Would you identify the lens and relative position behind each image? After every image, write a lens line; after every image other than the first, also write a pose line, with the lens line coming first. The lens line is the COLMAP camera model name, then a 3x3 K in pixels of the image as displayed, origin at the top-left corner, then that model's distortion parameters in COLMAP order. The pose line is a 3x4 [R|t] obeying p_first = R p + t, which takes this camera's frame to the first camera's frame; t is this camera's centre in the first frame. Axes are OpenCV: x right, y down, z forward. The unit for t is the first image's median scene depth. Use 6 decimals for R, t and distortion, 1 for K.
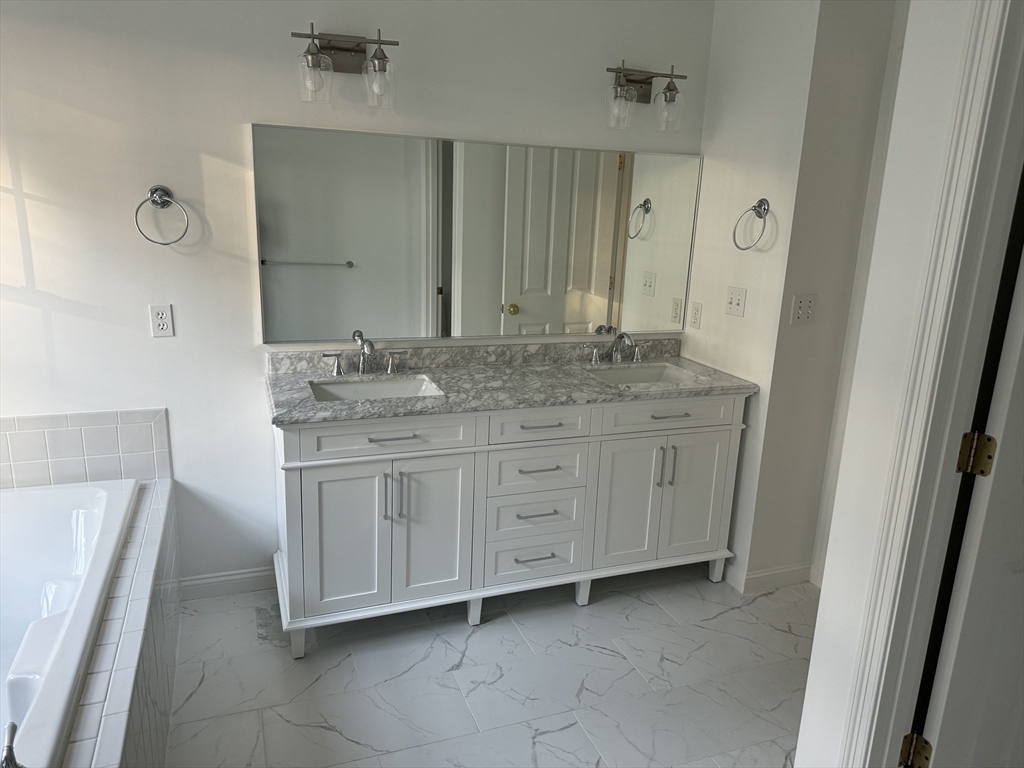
lens RADIAL K [[711.9, 0, 510.1], [0, 711.9, 375.5], [0, 0, 1]] dist [0.109002, -0.151599]
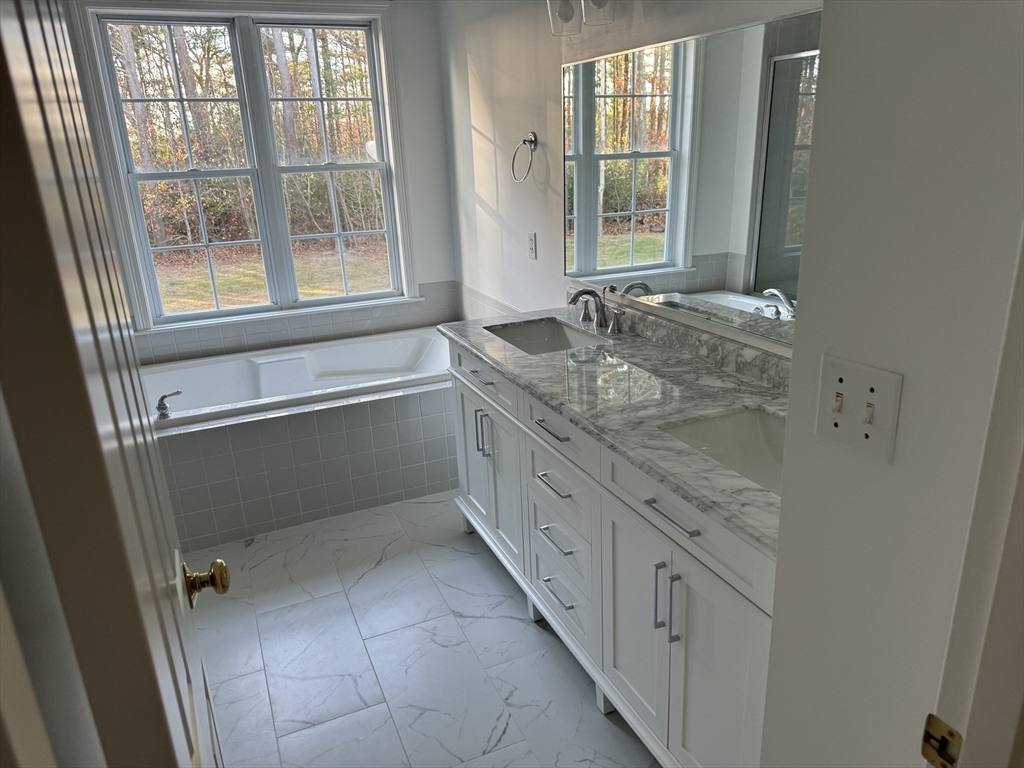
lens RADIAL K [[712.2, 0, 516.1], [0, 712.2, 377.6], [0, 0, 1]] dist [0.194721, -0.421426]
pose [[0.054881, 0.271208, -0.960955, 0.772783], [-0.190596, 0.947555, 0.256541, -0.172505], [0.980133, 0.169075, 0.103694, 0.885559]]
